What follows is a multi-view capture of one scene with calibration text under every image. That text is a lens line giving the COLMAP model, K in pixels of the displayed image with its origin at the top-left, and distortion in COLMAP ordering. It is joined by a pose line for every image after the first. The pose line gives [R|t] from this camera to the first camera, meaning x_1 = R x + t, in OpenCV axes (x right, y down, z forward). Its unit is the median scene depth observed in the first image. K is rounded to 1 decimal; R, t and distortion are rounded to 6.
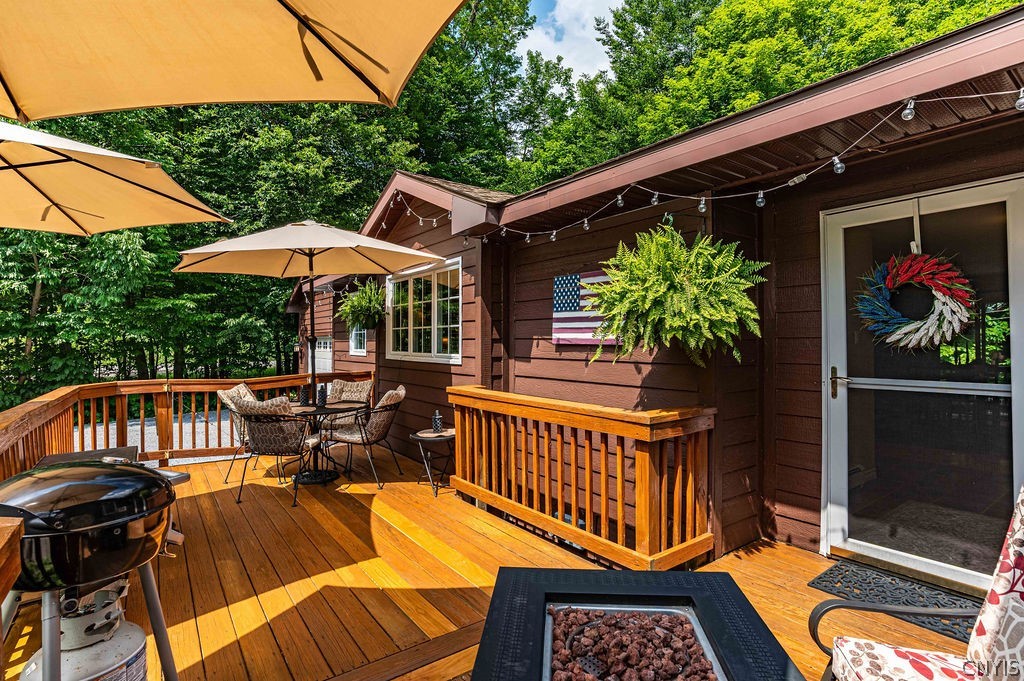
lens RADIAL K [[509.7, 0, 513.7], [0, 509.7, 338.2], [0, 0, 1]] dist [-0.056441, 0.014211]
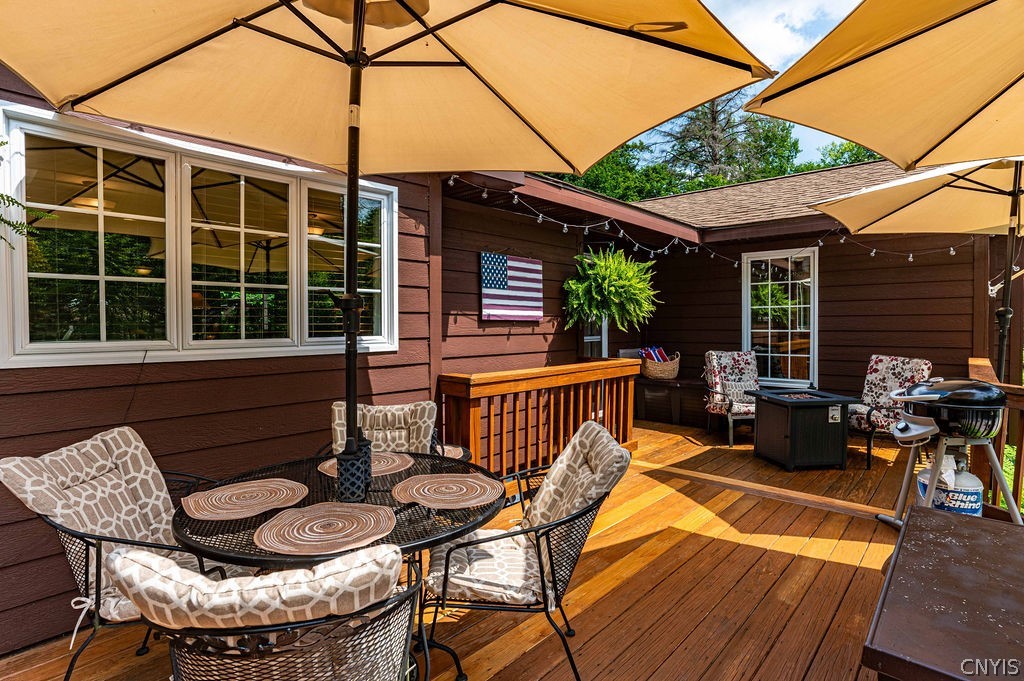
lens RADIAL K [[509.7, 0, 513.0], [0, 509.7, 336.0], [0, 0, 1]] dist [-0.056441, 0.014211]
pose [[-0.180757, -0.022222, 0.983277, -0.945192], [-0.000334, 0.999746, 0.022533, 0.021033], [-0.983528, 0.003745, -0.180718, 1.175653]]
